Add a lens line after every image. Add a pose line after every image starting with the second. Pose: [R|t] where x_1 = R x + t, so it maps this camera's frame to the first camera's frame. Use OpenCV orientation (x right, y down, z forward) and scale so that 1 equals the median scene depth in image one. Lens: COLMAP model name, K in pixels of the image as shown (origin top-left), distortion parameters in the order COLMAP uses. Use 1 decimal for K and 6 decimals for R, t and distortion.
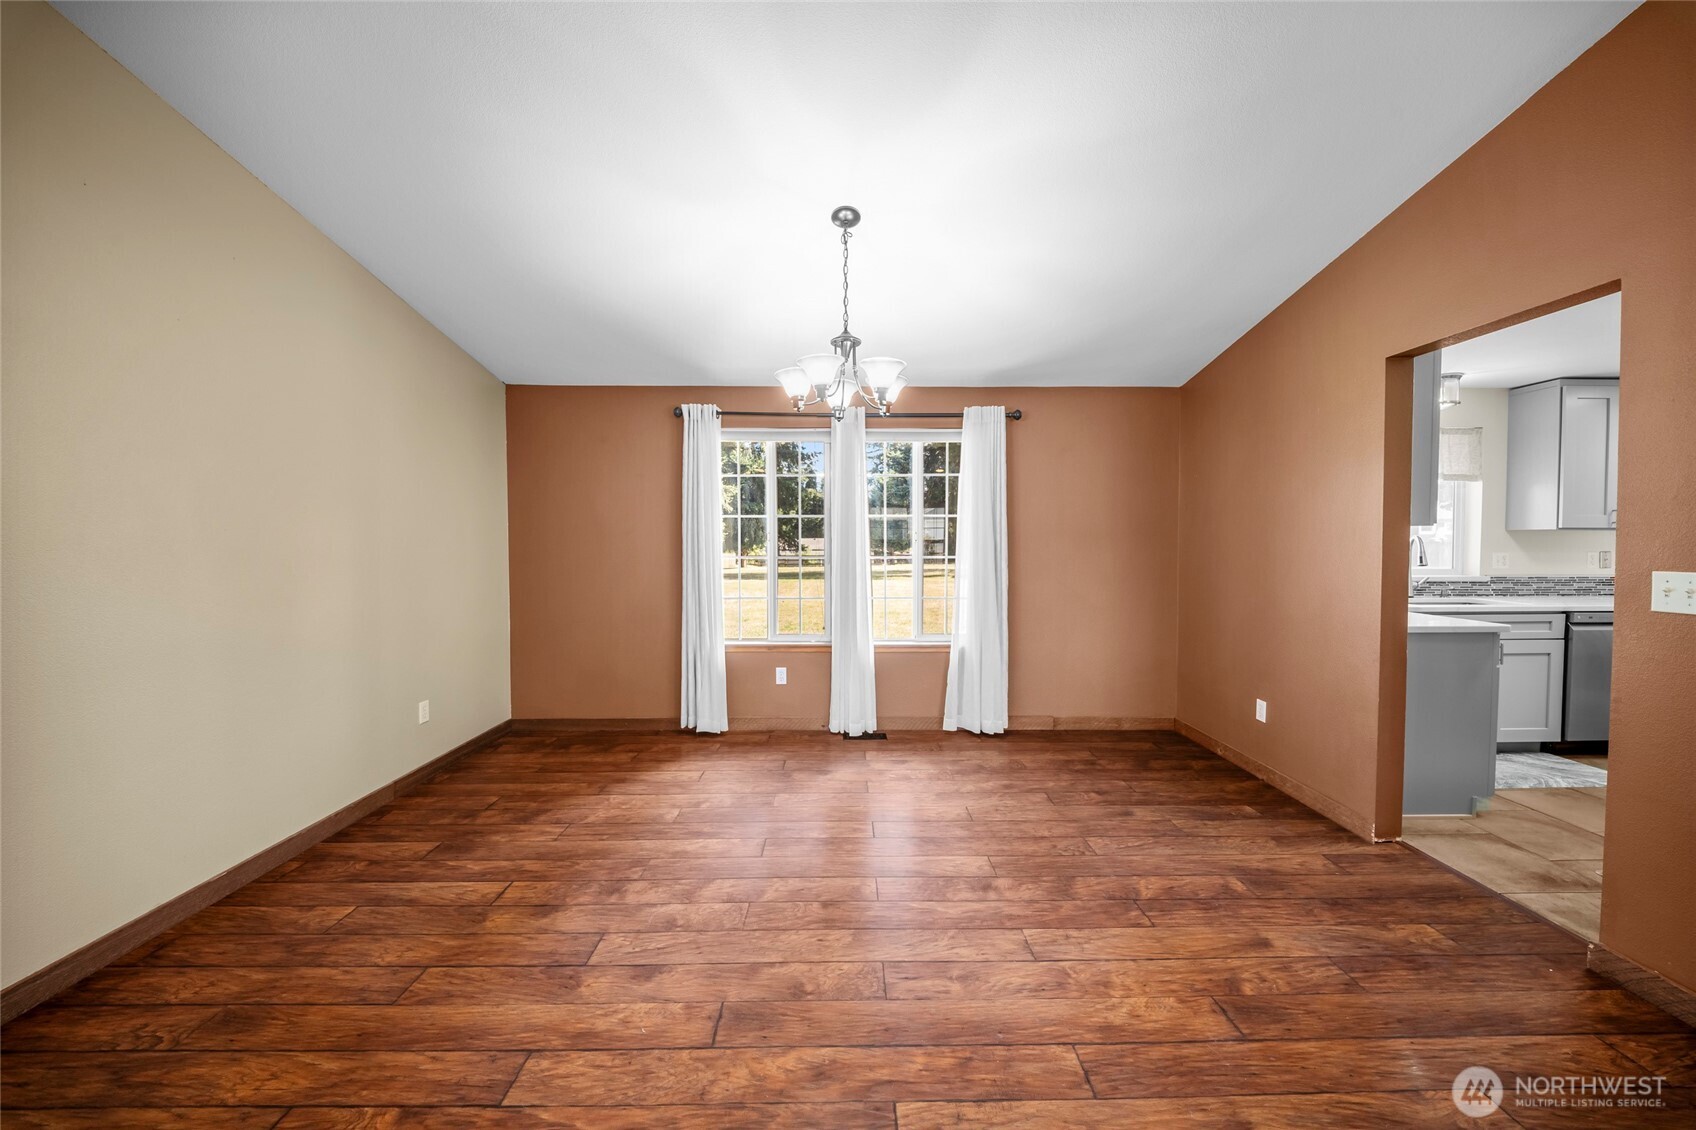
lens RADIAL K [[604.1, 0, 846.7], [0, 604.1, 558.6], [0, 0, 1]] dist [0.000779, -0.004677]
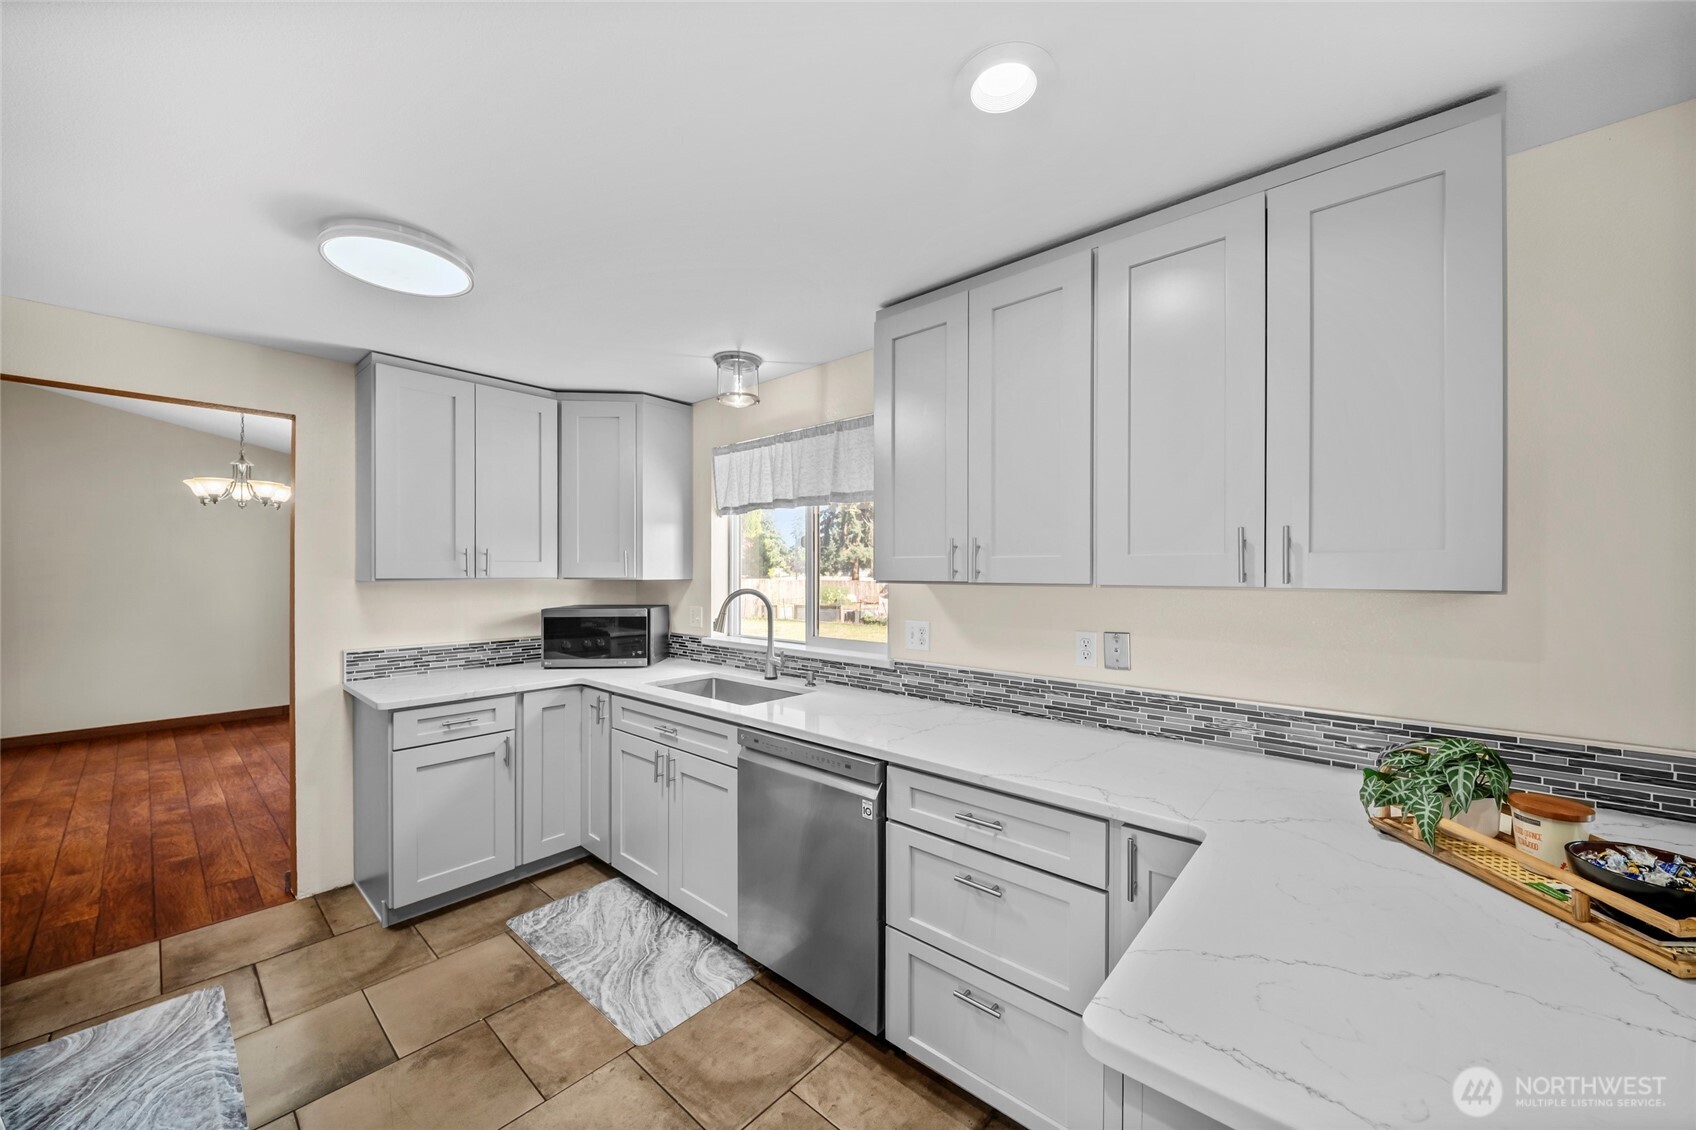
lens RADIAL K [[608.1, 0, 848.0], [0, 608.1, 573.3], [0, 0, 1]] dist [0.001772, -0.006523]
pose [[0.755622, 0.003257, -0.655000, 1.419682], [-0.020218, 0.999627, -0.018353, -0.043585], [0.654696, 0.027111, 0.755406, 0.521091]]
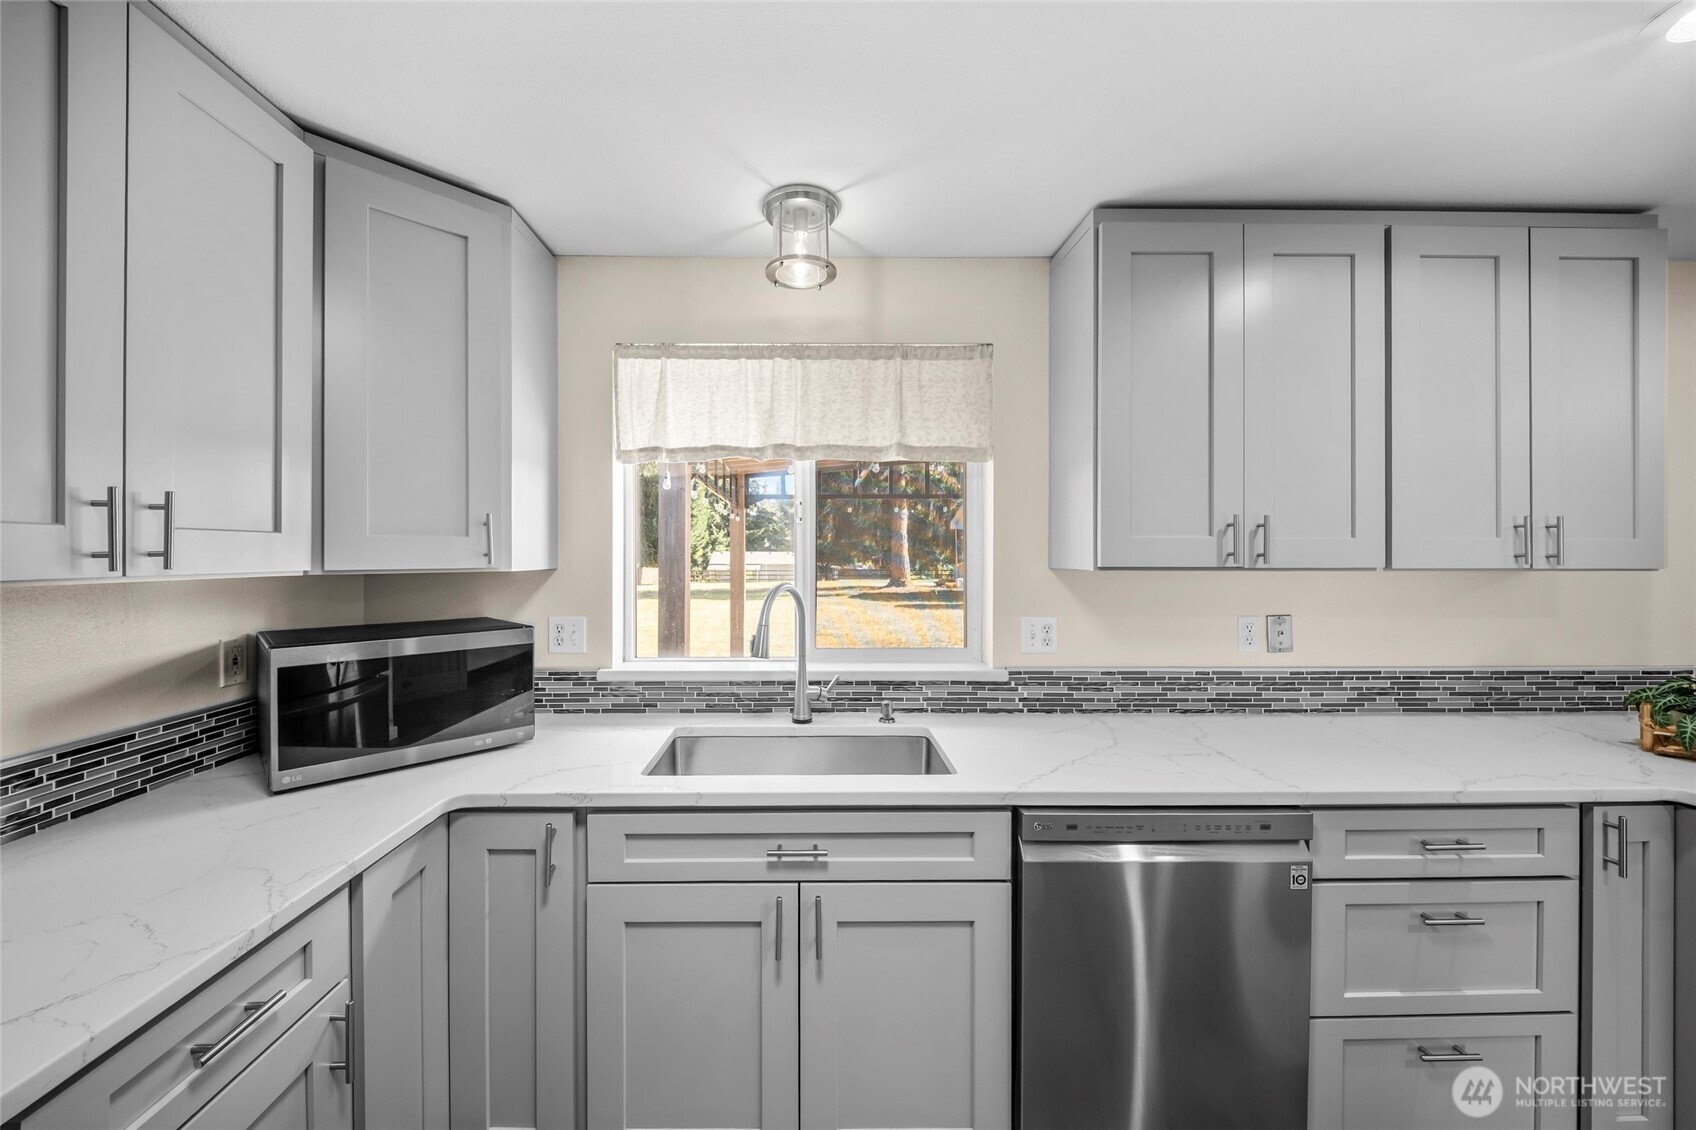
lens RADIAL K [[622.5, 0, 828.2], [0, 622.5, 554.8], [0, 0, 1]] dist [0.006926, -0.007789]
pose [[0.999999, -0.000265, -0.001493, 0.931397], [0.000226, 0.999656, -0.026238, -0.044895], [0.001499, 0.026238, 0.999655, 0.528486]]
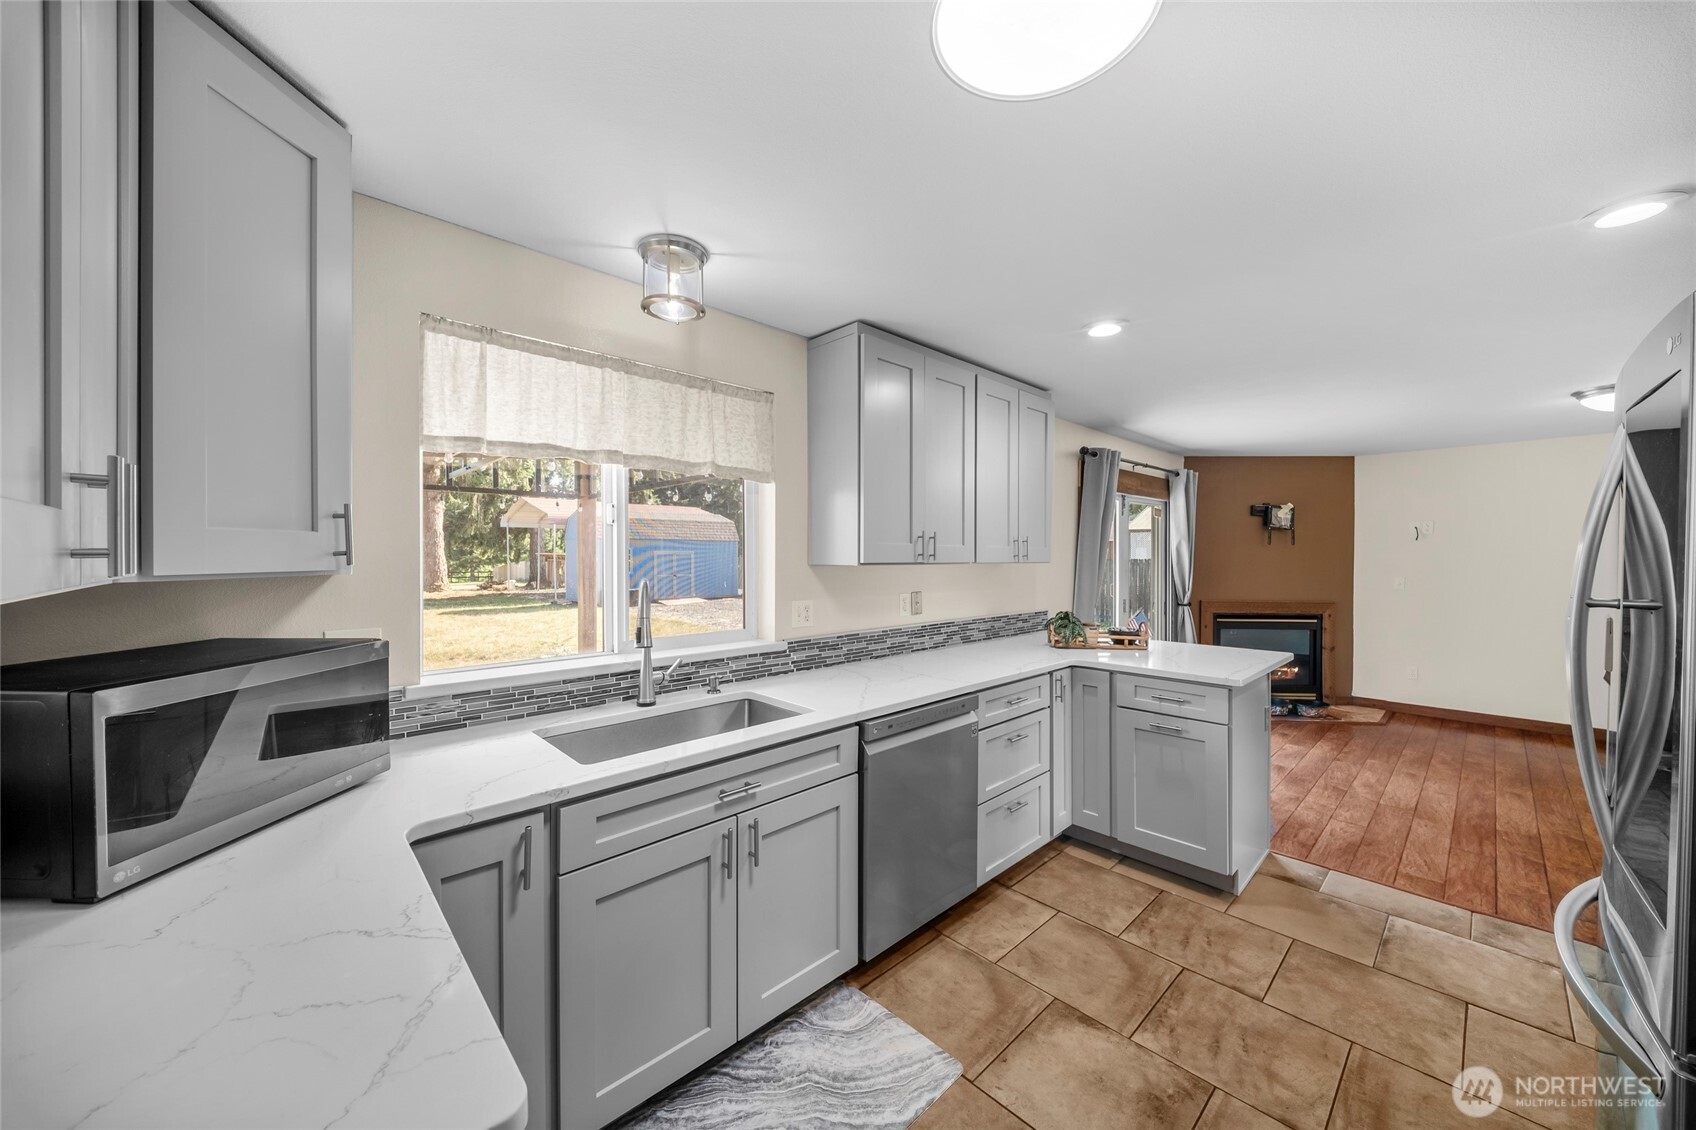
lens RADIAL K [[604.1, 0, 846.7], [0, 604.1, 558.6], [0, 0, 1]] dist [0.000779, -0.004677]
pose [[0.729958, -0.003618, 0.683483, 0.698632], [0.017353, 0.999762, -0.013241, -0.044334], [-0.683272, 0.021526, 0.729846, 0.515219]]
